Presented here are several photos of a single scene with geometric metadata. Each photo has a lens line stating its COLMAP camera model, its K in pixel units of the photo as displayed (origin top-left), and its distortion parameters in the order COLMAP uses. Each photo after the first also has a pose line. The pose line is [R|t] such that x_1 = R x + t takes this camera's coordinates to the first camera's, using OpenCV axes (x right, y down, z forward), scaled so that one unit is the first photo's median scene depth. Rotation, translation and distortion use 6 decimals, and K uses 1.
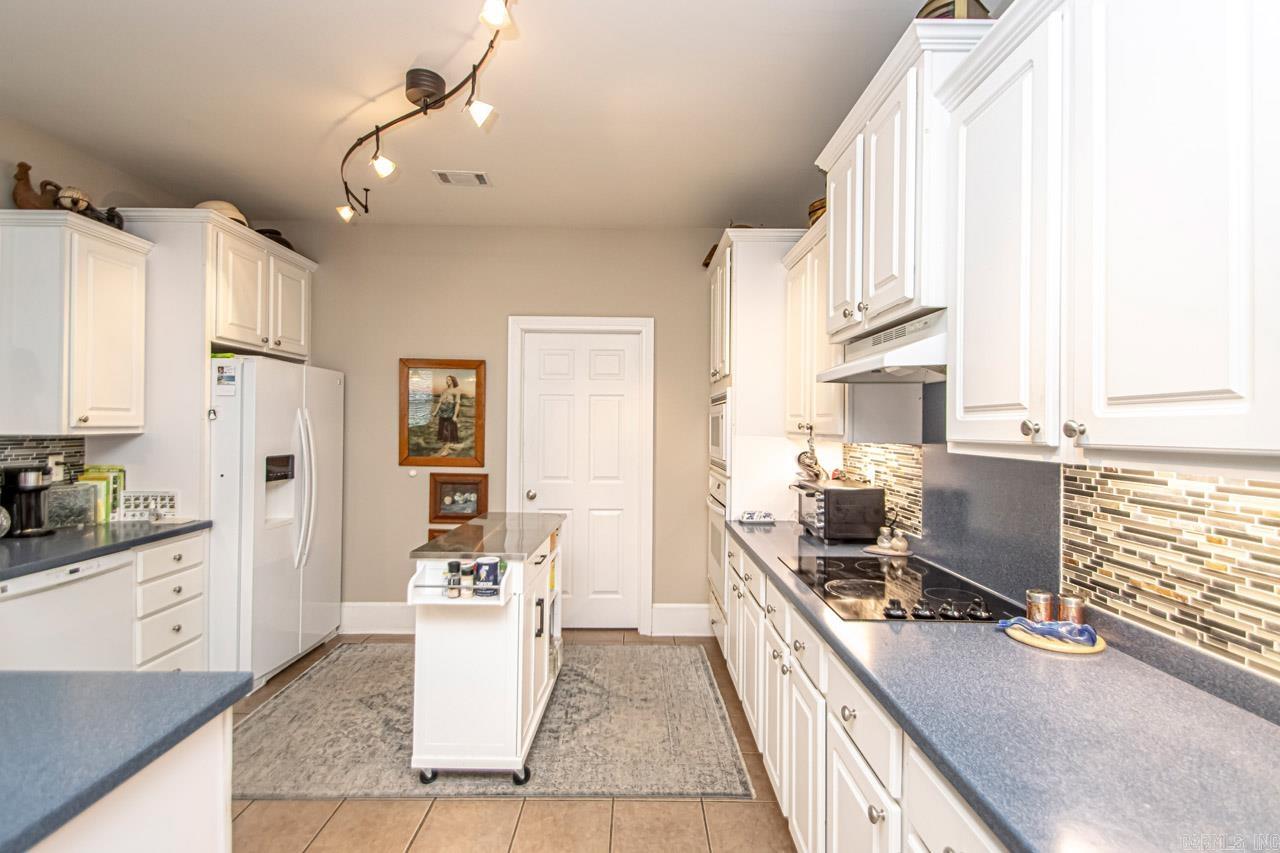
lens RADIAL K [[604.4, 0, 656.7], [0, 604.4, 417.8], [0, 0, 1]] dist [0.014650, -0.016811]
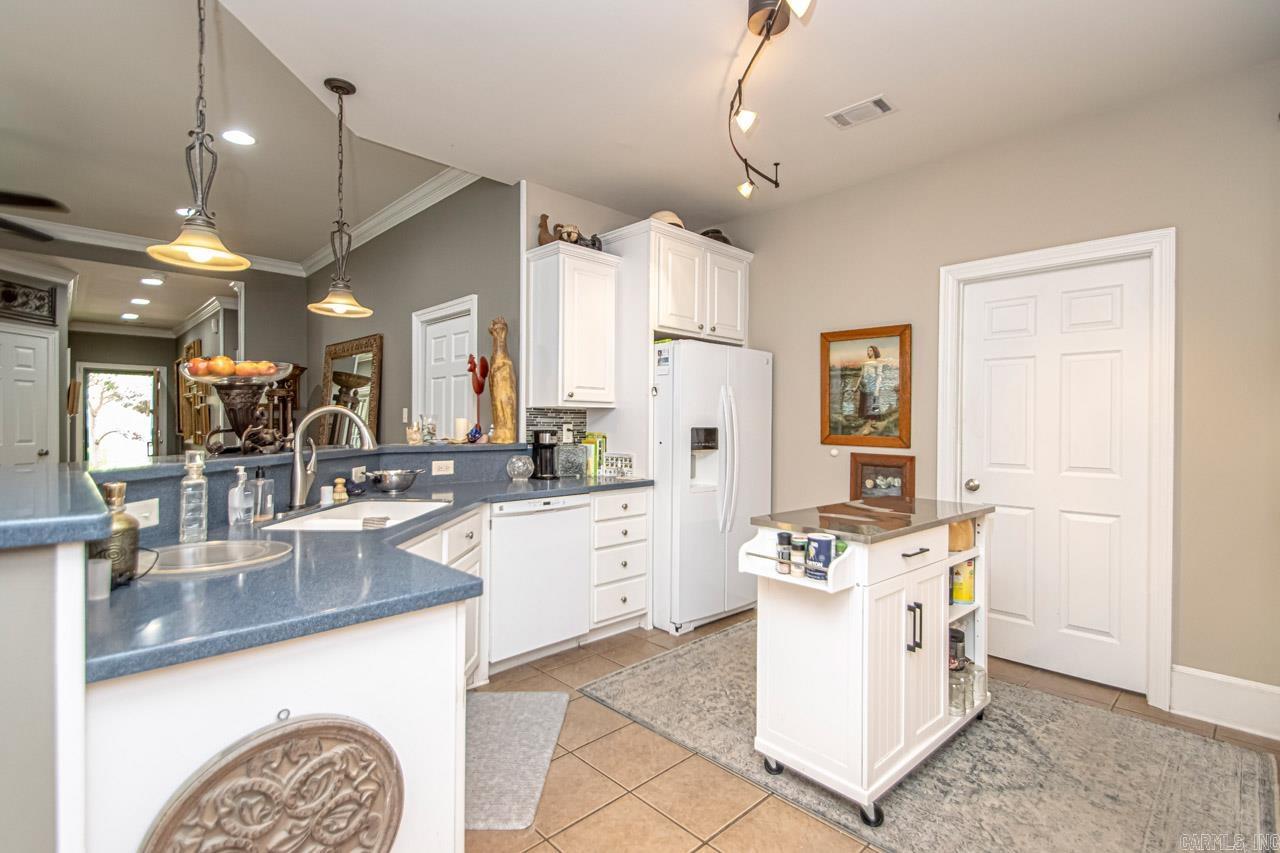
lens RADIAL K [[597.6, 0, 649.1], [0, 597.6, 427.7], [0, 0, 1]] dist [0.016257, -0.016342]
pose [[0.668428, -0.000779, -0.743776, 0.140989], [0.007570, 0.999955, 0.005756, 0.062838], [0.743738, -0.009478, 0.668404, 0.219393]]
